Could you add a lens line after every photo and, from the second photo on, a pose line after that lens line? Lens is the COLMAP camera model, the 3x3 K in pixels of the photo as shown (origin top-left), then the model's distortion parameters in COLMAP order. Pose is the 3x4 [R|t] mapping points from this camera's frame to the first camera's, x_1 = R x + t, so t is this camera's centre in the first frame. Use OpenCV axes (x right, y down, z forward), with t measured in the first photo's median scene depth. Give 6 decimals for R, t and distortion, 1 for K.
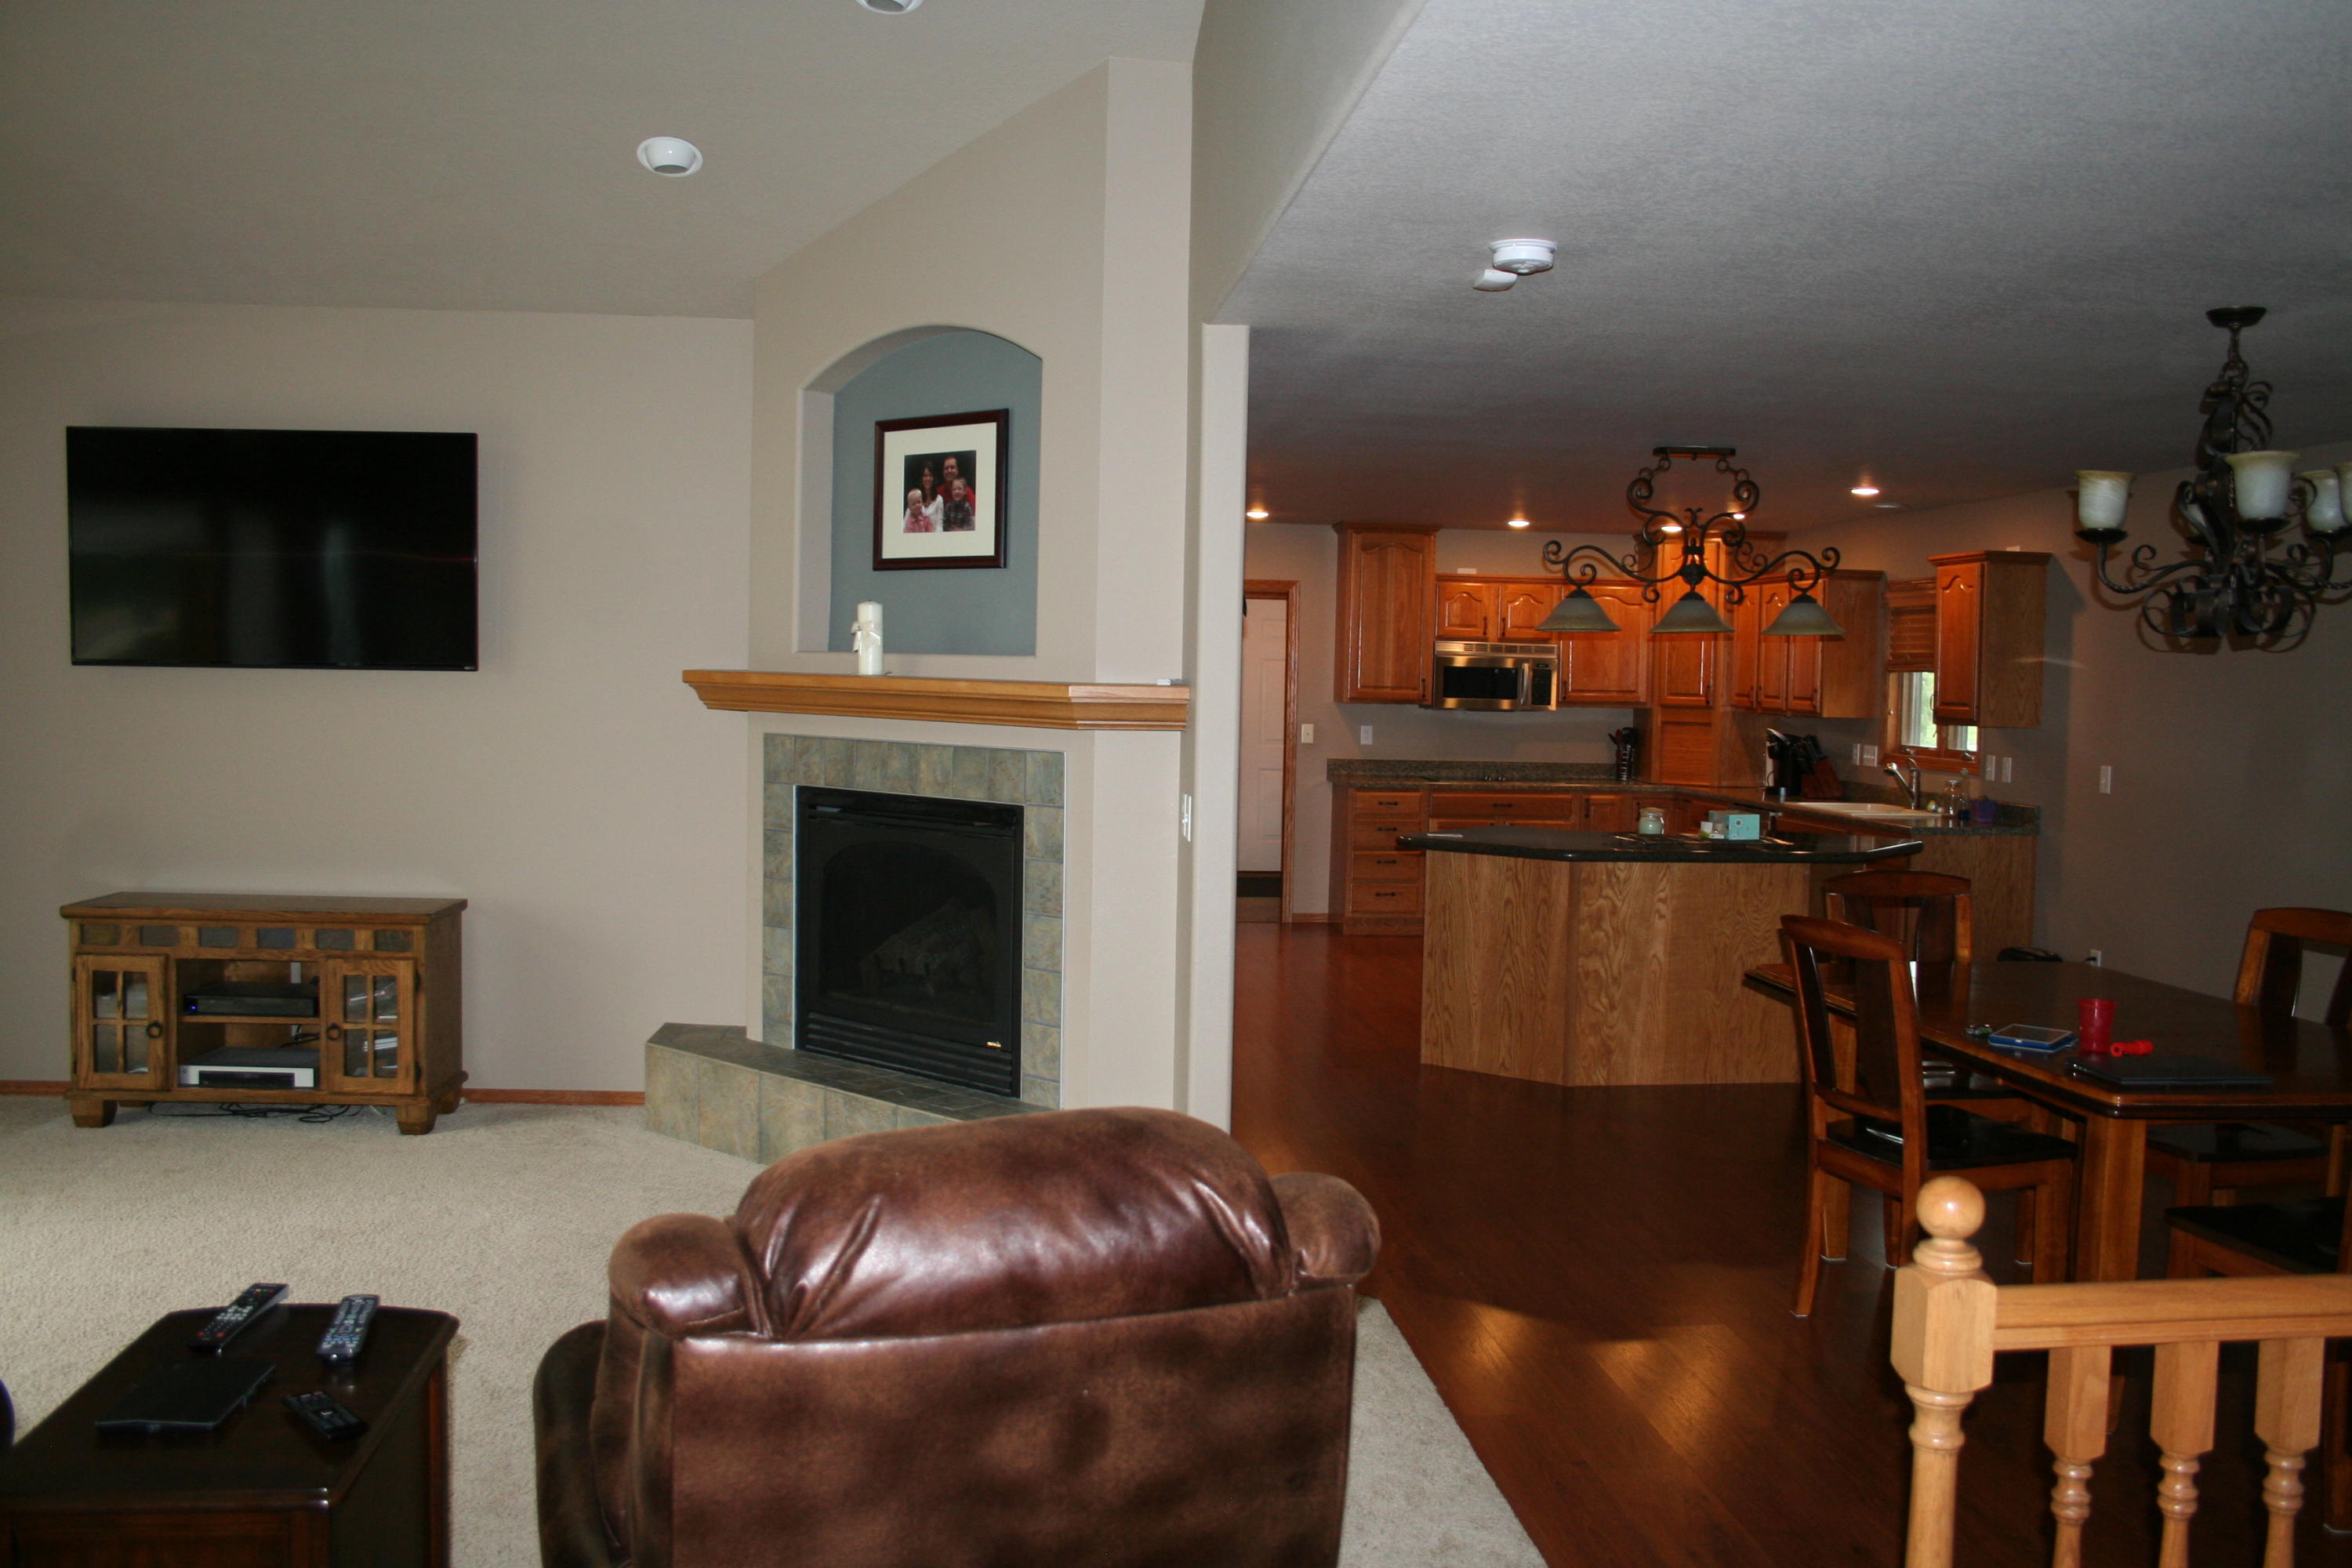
lens RADIAL K [[1956.0, 0, 1176.0], [0, 1956.0, 784.0], [0, 0, 1]] dist [-0.167197, 0.159609]
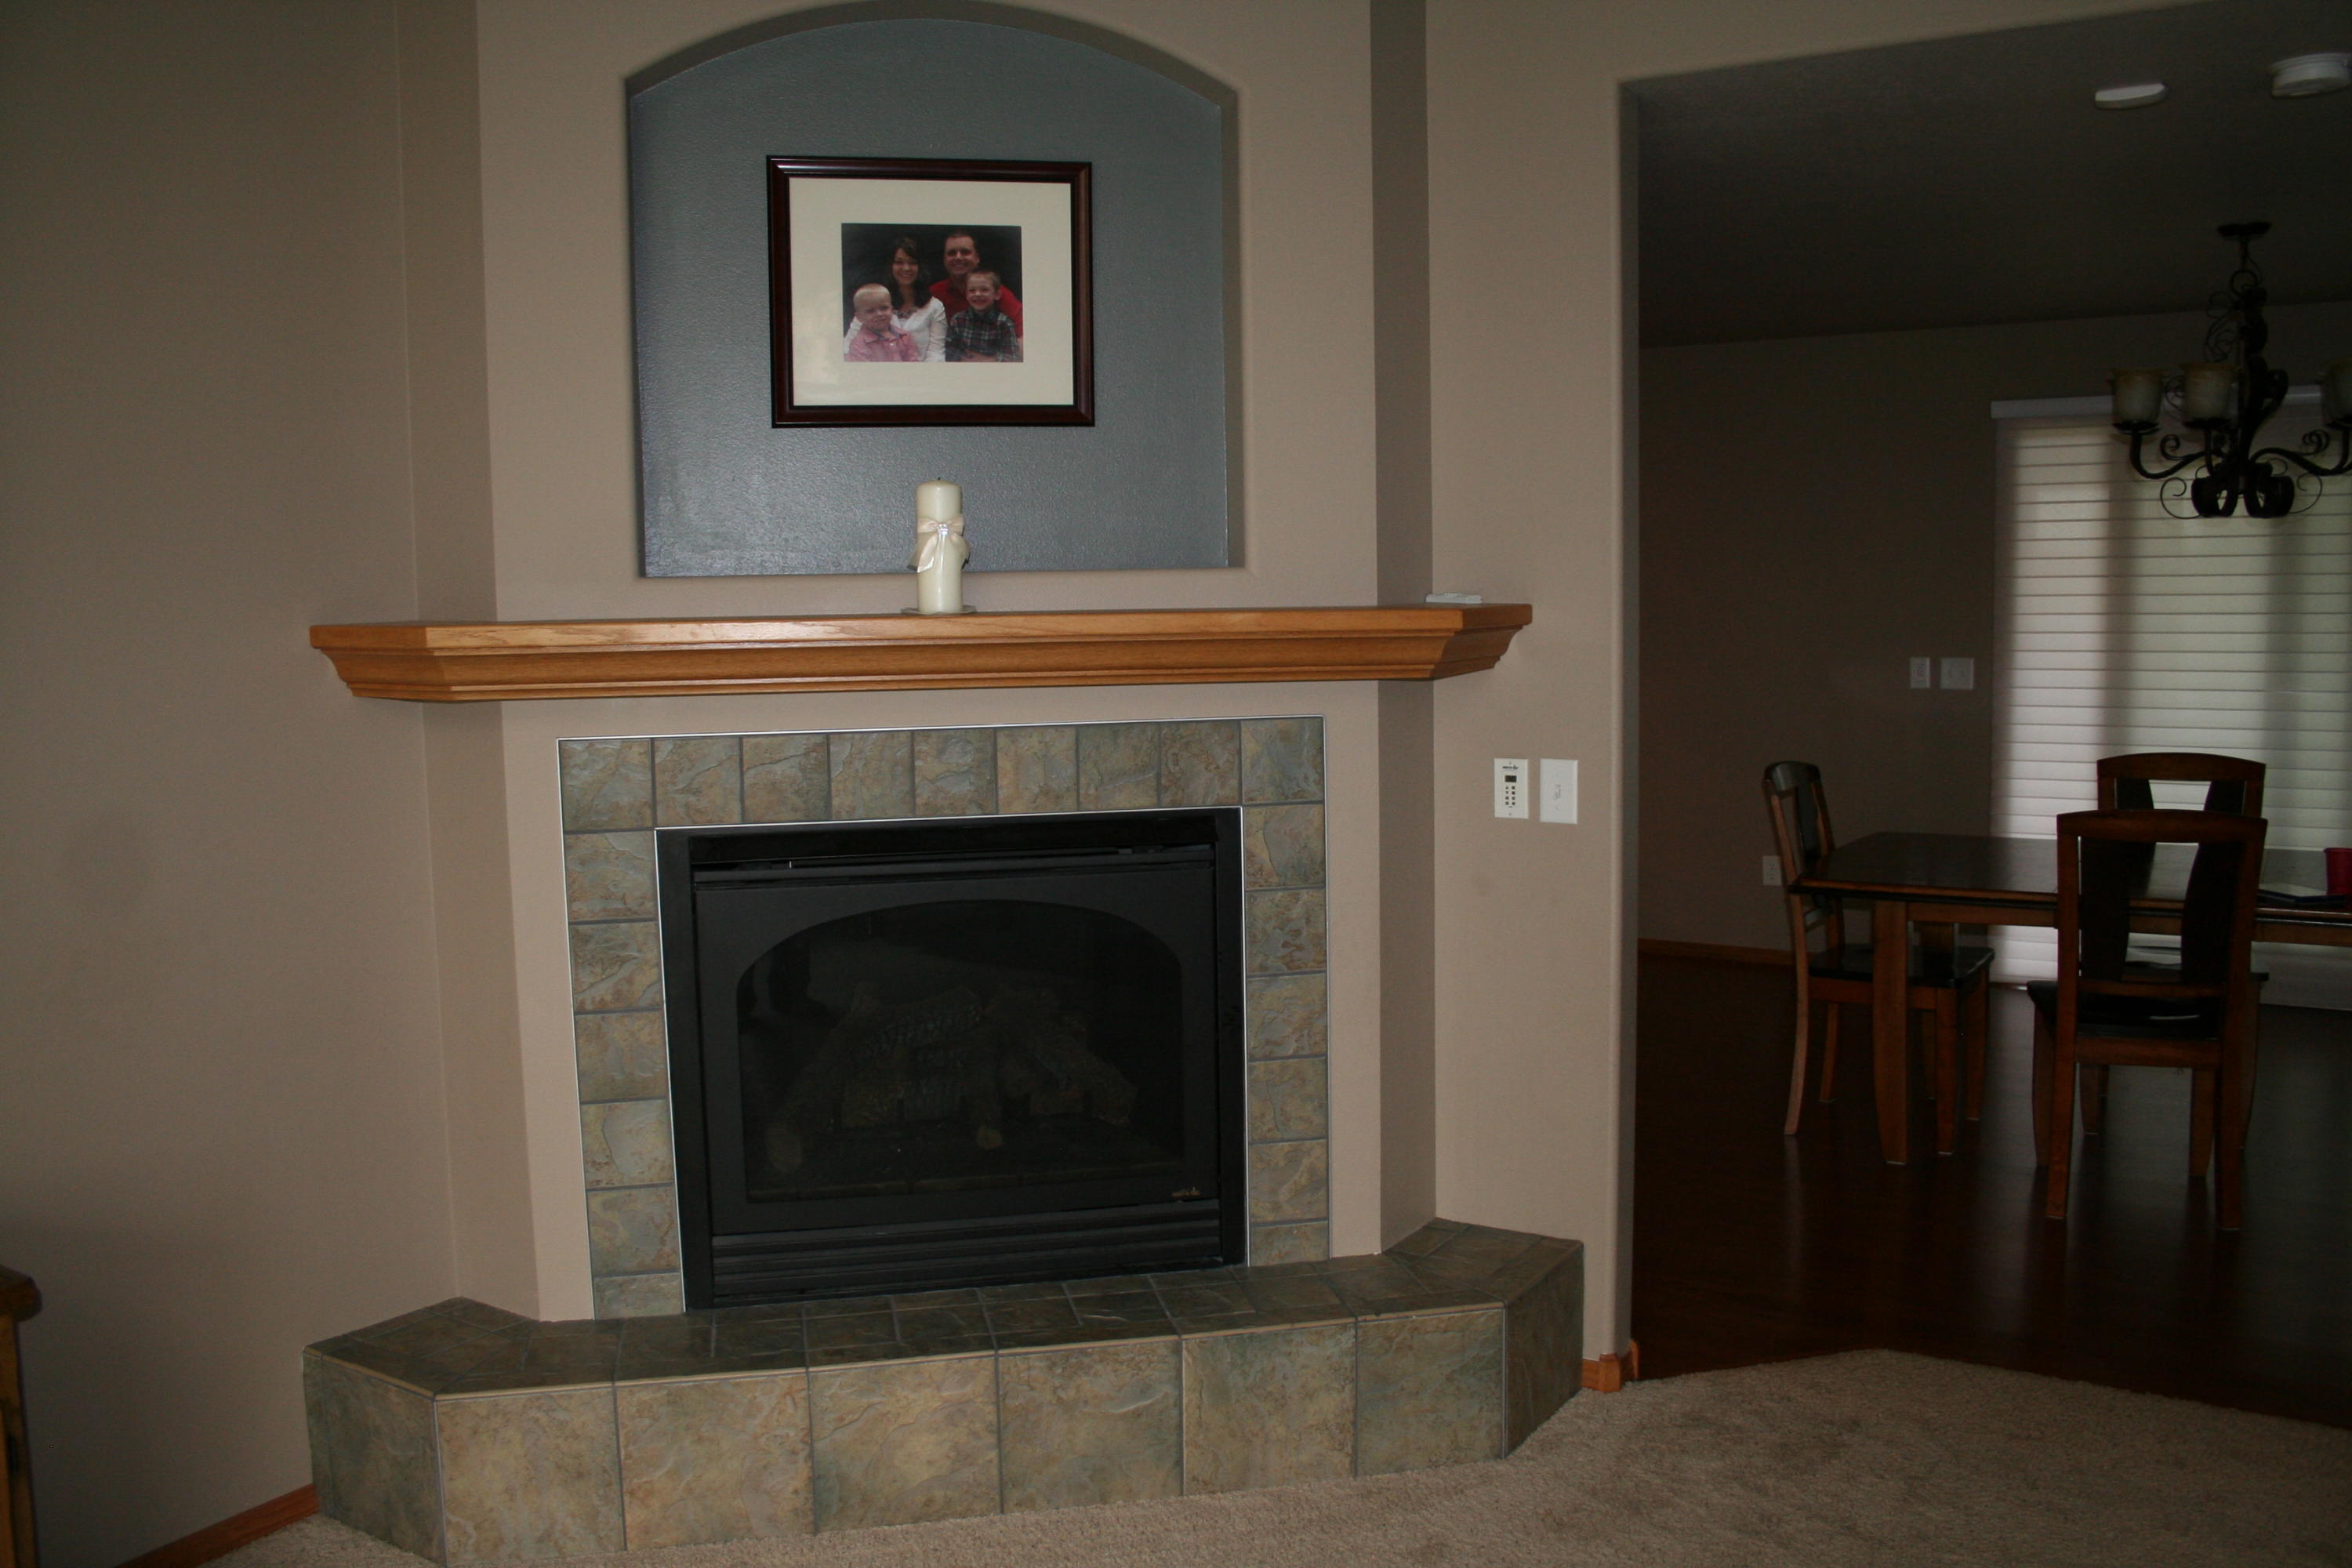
lens RADIAL K [[1959.4, 0, 1175.4], [0, 1959.4, 767.5], [0, 0, 1]] dist [-0.138965, 0.095229]
pose [[0.625063, -0.111136, 0.772622, -0.543646], [0.074096, 0.993791, 0.083005, -0.052672], [-0.777049, 0.005365, 0.629417, 0.586066]]
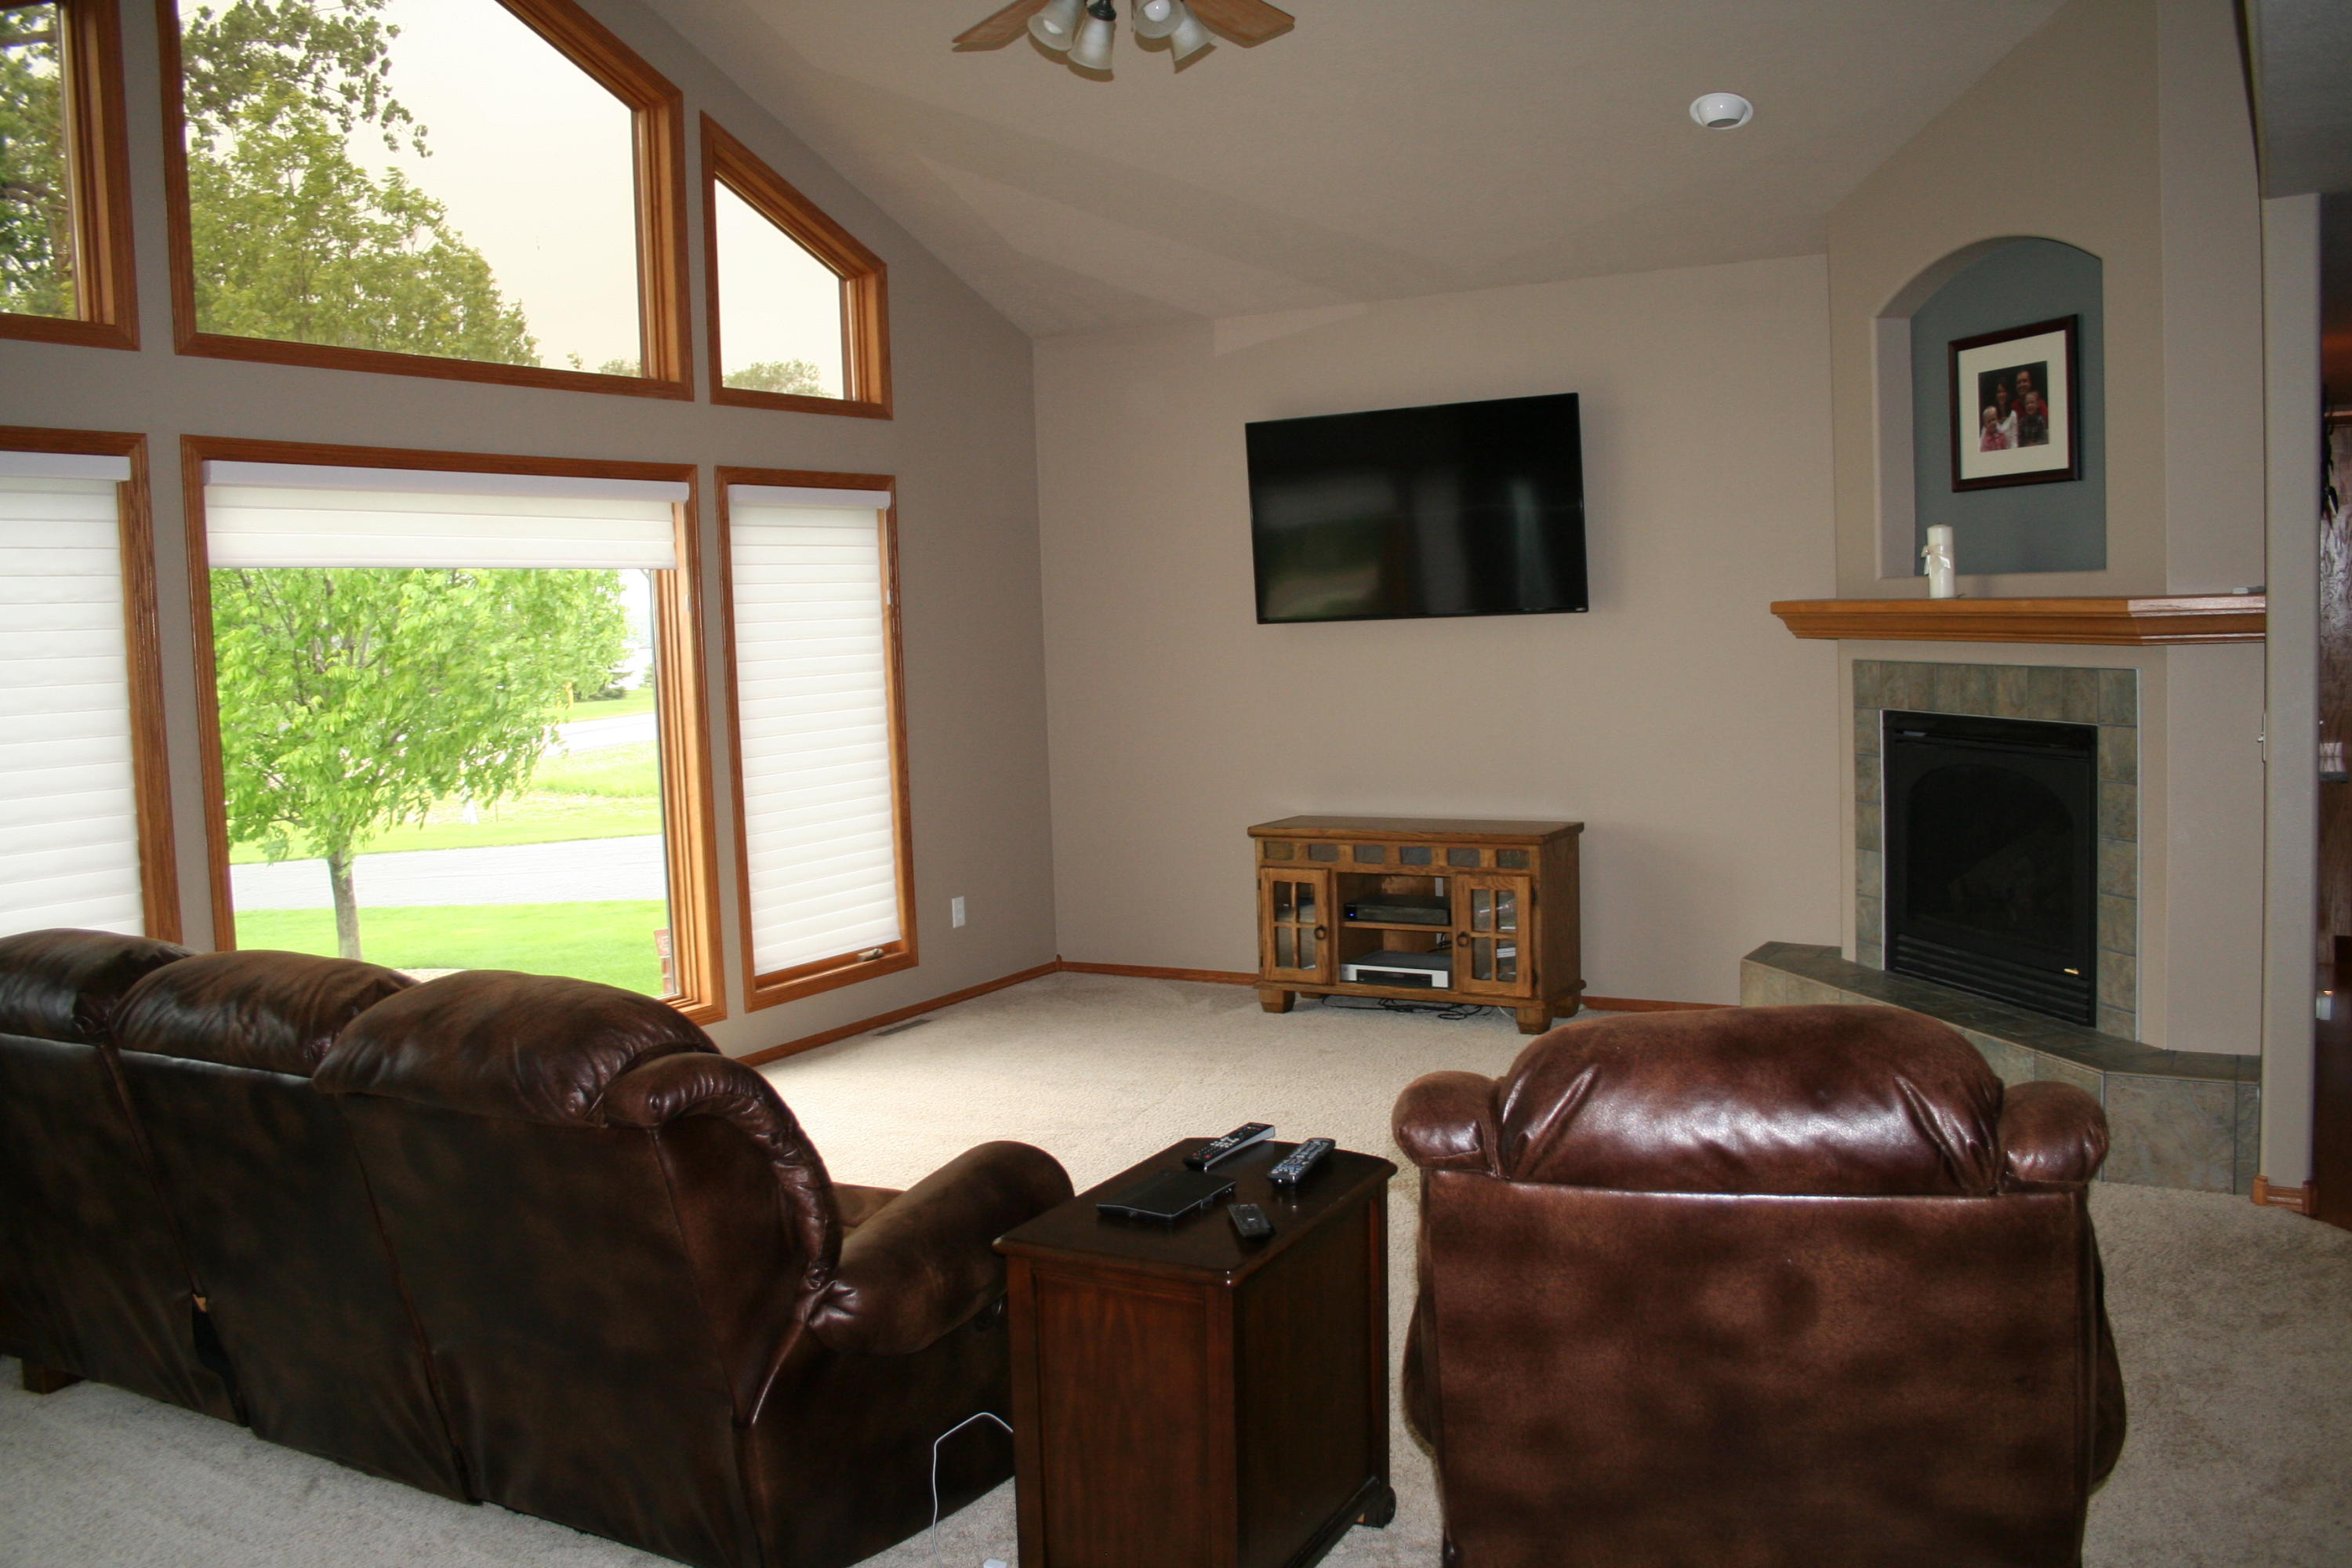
lens RADIAL K [[1956.0, 0, 1176.0], [0, 1956.0, 784.0], [0, 0, 1]] dist [-0.167197, 0.159609]
pose [[0.803589, -0.003642, -0.595173, 0.107933], [0.025370, 0.999282, 0.028140, 0.001746], [0.594643, -0.037713, 0.803105, -0.024401]]
